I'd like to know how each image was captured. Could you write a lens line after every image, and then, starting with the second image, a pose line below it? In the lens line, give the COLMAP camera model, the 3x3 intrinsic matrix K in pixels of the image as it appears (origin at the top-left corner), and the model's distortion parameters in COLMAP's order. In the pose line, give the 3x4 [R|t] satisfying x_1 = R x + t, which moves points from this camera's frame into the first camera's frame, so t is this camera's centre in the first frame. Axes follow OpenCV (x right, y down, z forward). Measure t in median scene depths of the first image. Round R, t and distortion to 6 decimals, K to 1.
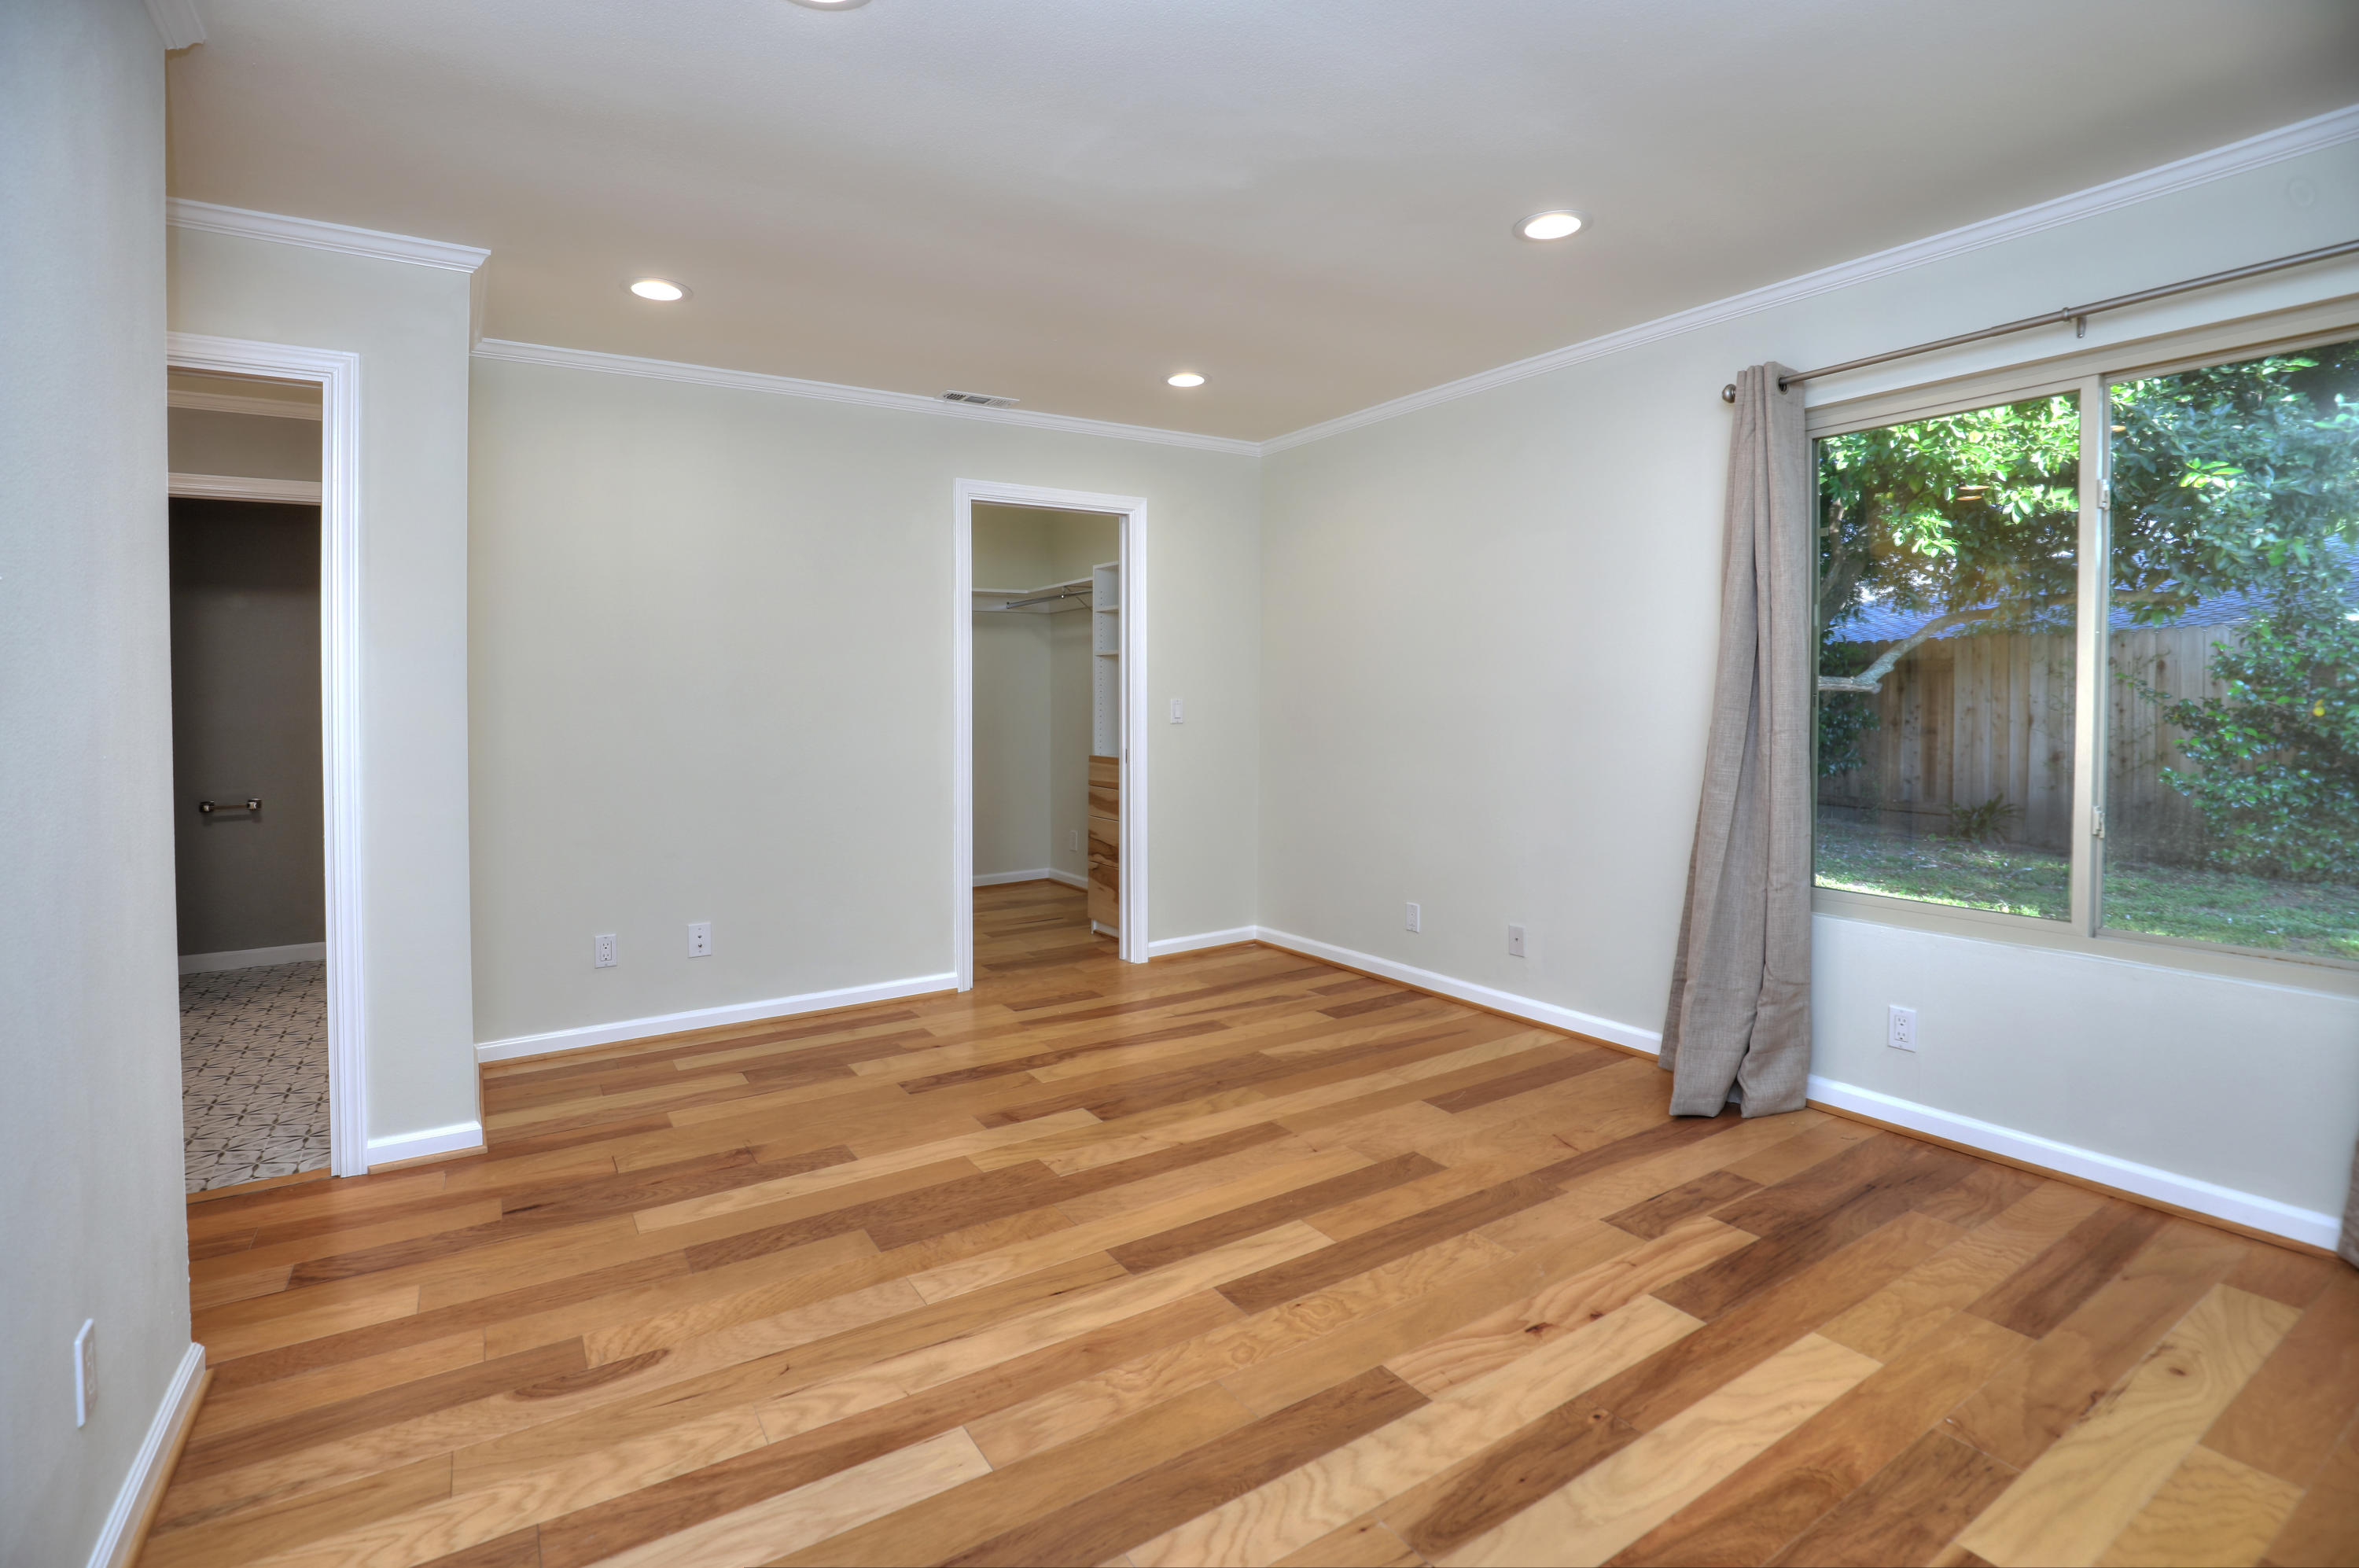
lens RADIAL K [[1095.7, 0, 1166.8], [0, 1095.7, 720.6], [0, 0, 1]] dist [-0.028176, 0.000640]
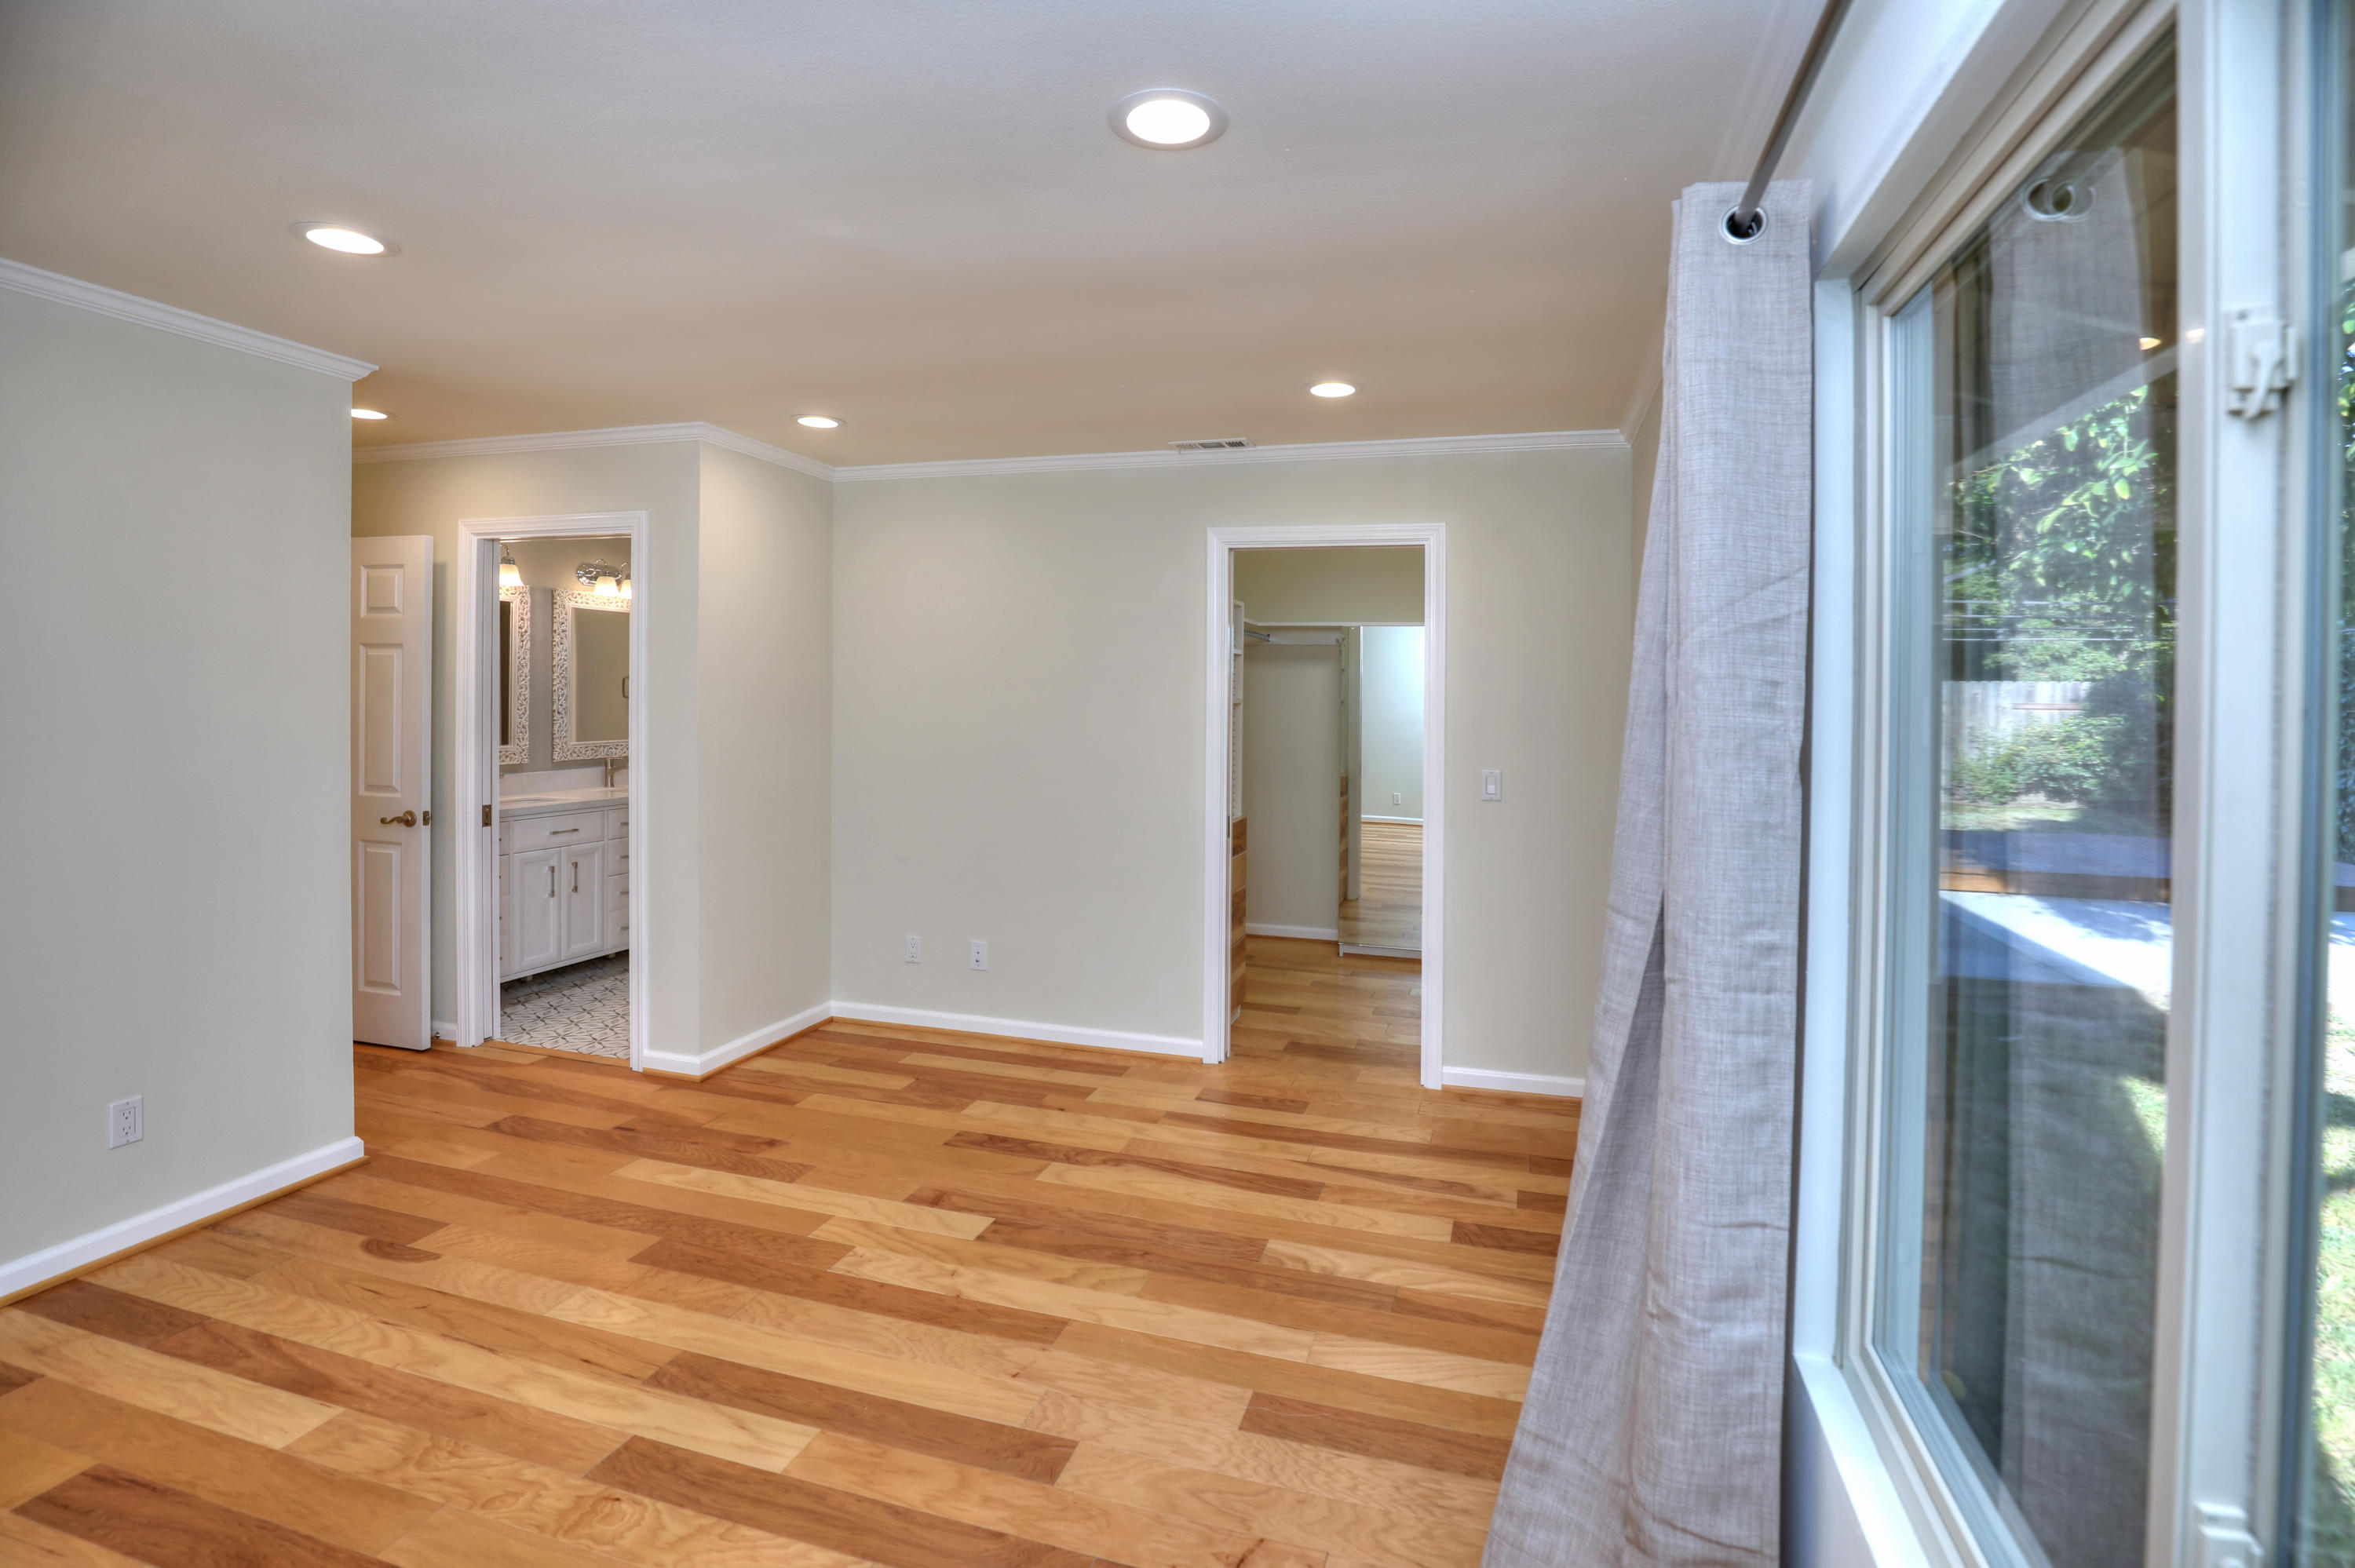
lens RADIAL K [[1096.0, 0, 1208.4], [0, 1096.0, 701.5], [0, 0, 1]] dist [-0.019168, 0.001043]
pose [[0.655499, 0.027028, -0.754712, 0.860685], [-0.038681, 0.999249, 0.002189, -0.115169], [0.754204, 0.027758, 0.656053, 0.594309]]
